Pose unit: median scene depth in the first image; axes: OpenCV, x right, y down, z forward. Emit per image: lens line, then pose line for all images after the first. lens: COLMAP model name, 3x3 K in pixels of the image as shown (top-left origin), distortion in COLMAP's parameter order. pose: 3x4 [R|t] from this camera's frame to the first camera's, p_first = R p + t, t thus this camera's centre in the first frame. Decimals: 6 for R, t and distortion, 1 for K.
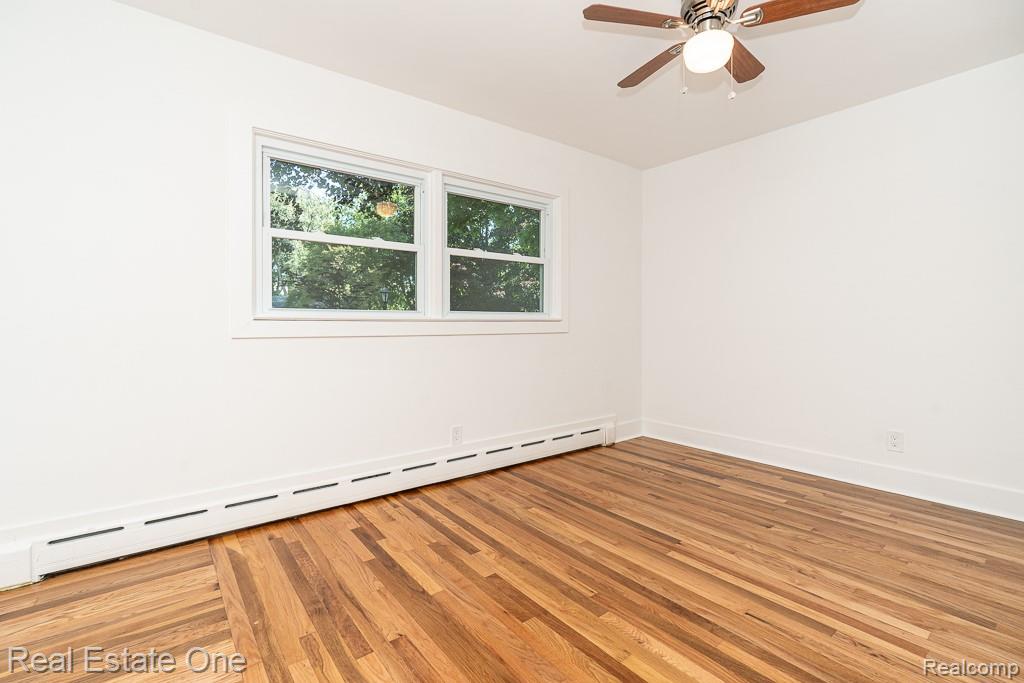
lens RADIAL K [[465.5, 0, 508.9], [0, 465.5, 337.9], [0, 0, 1]] dist [0.011995, -0.000097]
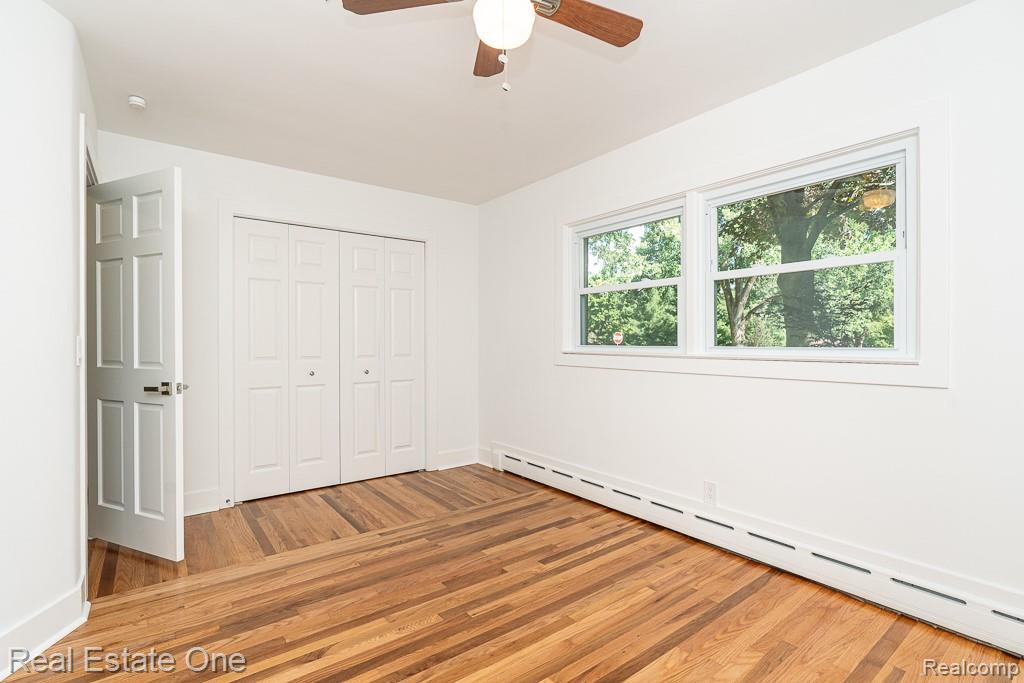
lens RADIAL K [[465.5, 0, 511.3], [0, 465.5, 345.5], [0, 0, 1]] dist [0.011995, -0.000097]
pose [[-0.011091, -0.002736, -0.999935, 1.077335], [-0.019662, 0.999804, -0.002518, -0.073623], [0.999745, 0.019633, -0.011142, 0.918455]]
